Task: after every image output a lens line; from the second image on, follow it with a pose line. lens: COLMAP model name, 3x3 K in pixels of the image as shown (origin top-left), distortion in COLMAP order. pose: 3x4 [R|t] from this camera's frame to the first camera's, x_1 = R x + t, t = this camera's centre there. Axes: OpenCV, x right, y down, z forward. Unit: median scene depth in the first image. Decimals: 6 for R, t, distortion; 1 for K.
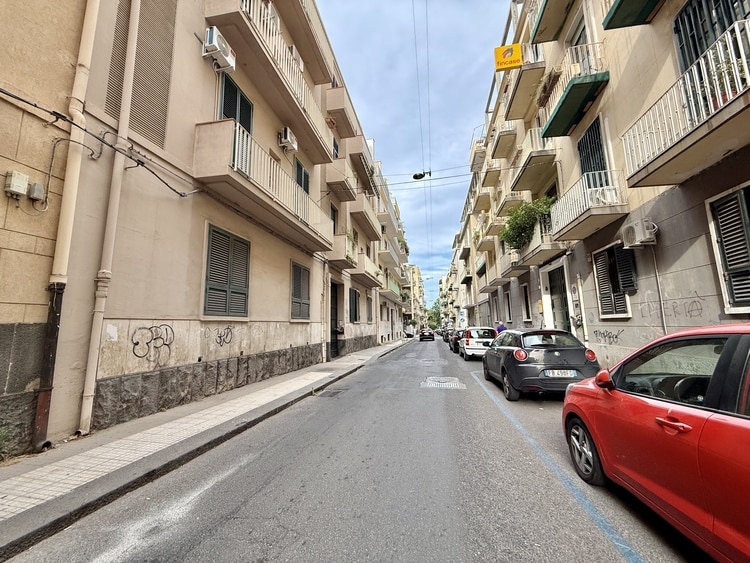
lens RADIAL K [[305.0, 0, 375.0], [0, 305.0, 281.5], [0, 0, 1]] dist [0.000464, -0.000248]
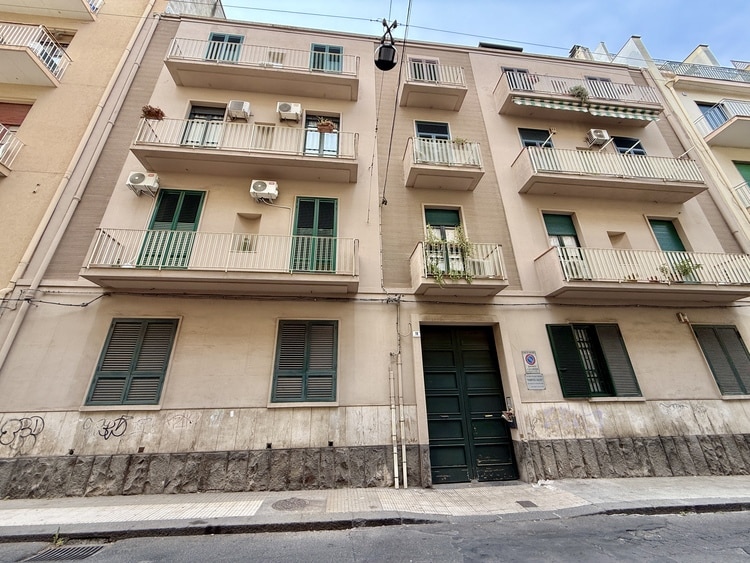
lens RADIAL K [[305.0, 0, 375.0], [0, 305.0, 281.5], [0, 0, 1]] dist [0.000464, -0.000248]
pose [[0.291071, -0.359141, -0.886733, 0.767756], [0.150874, 0.932498, -0.328152, 0.194213], [0.944730, -0.038269, 0.325608, 1.517938]]
